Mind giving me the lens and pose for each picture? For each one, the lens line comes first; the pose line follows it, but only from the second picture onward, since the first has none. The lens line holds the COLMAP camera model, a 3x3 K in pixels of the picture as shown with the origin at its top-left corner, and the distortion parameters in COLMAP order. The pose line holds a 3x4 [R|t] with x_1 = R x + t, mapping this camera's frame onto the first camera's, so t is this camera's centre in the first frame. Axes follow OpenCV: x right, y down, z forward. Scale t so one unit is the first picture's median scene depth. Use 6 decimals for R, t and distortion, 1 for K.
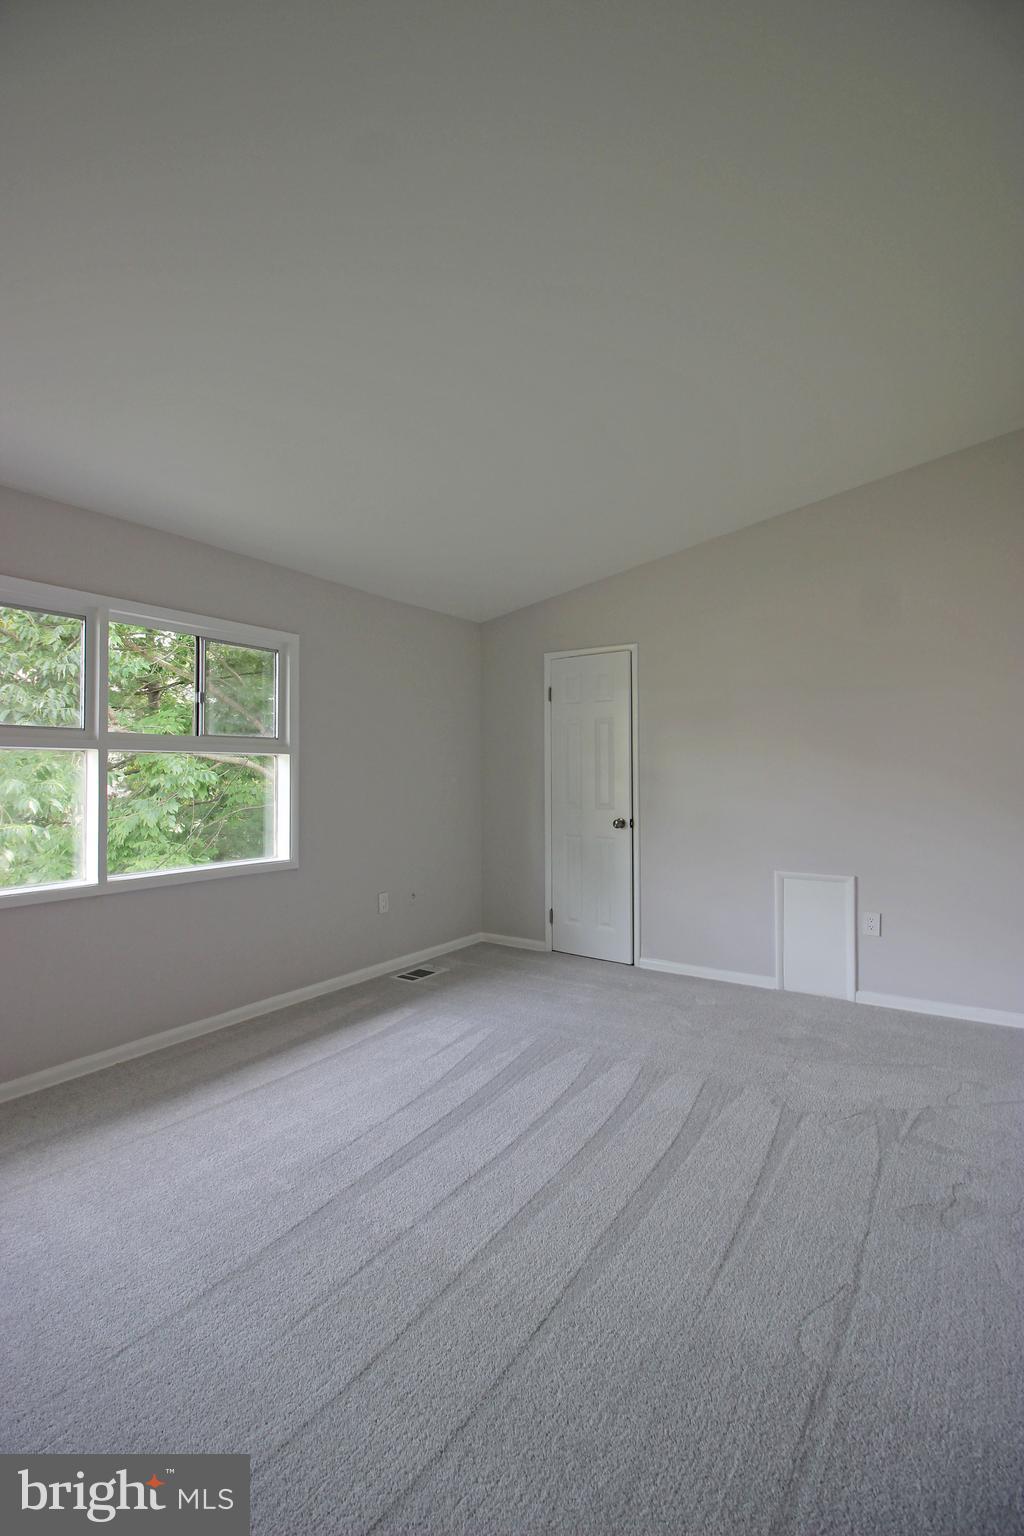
lens RADIAL K [[713.5, 0, 507.7], [0, 713.5, 761.6], [0, 0, 1]] dist [0.002149, -0.000135]
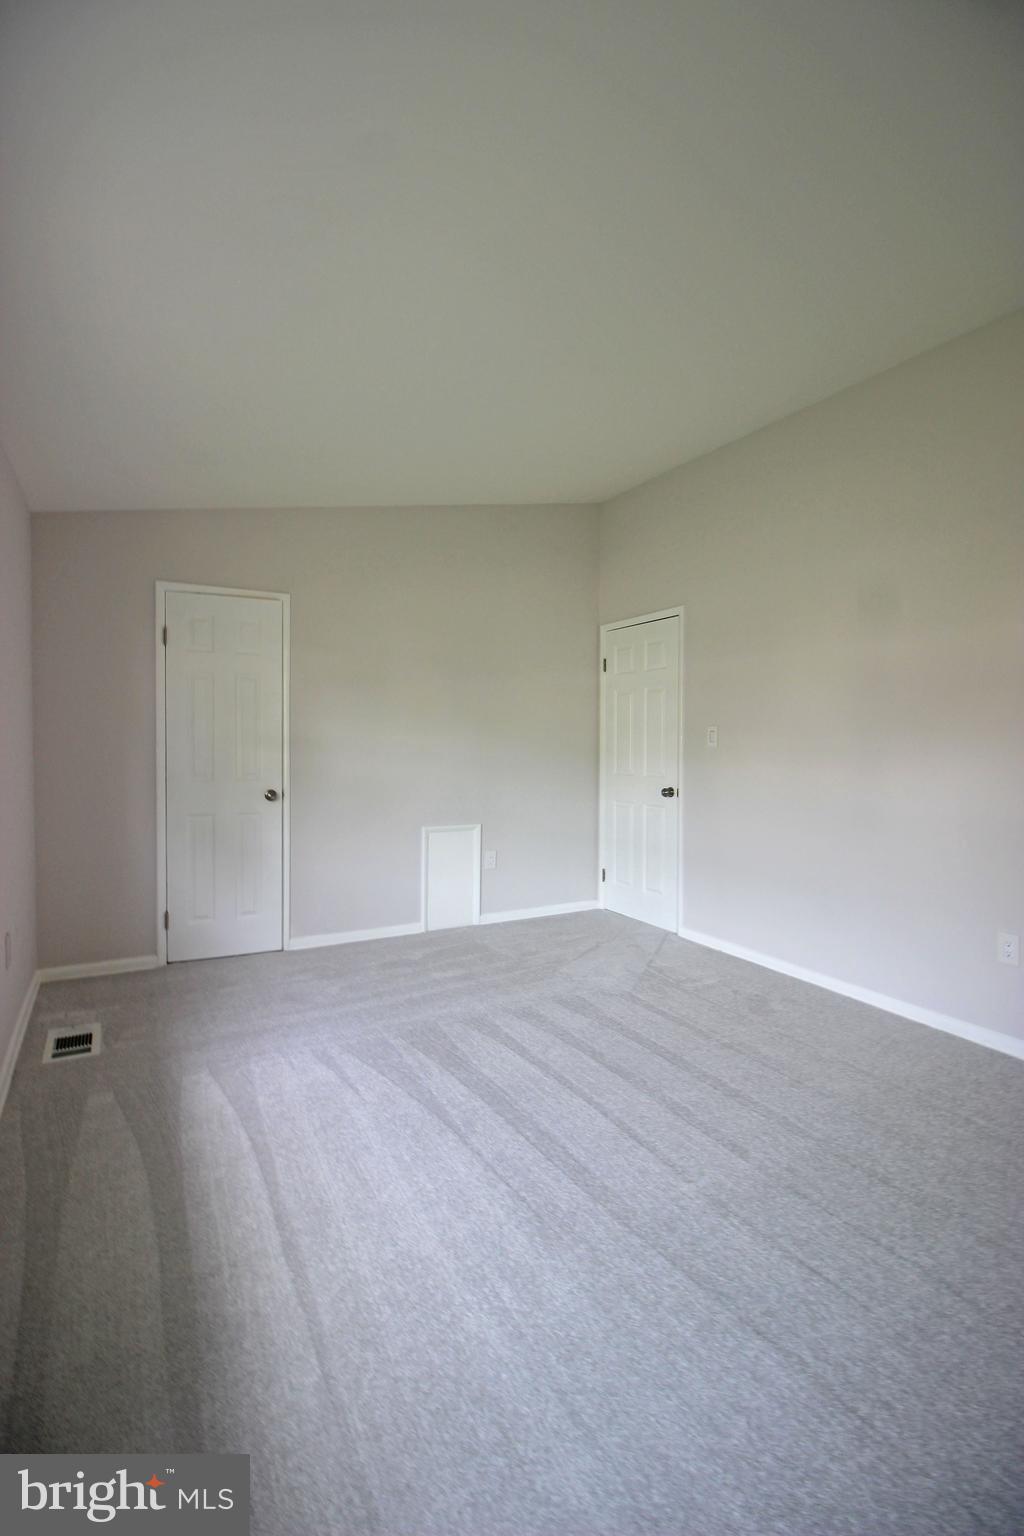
lens RADIAL K [[713.5, 0, 507.7], [0, 713.5, 761.6], [0, 0, 1]] dist [0.002149, -0.000135]
pose [[0.470405, -0.026351, 0.882057, -0.549443], [-0.018859, 0.999026, 0.039903, 0.004491], [-0.882249, -0.035405, 0.469450, 0.372619]]
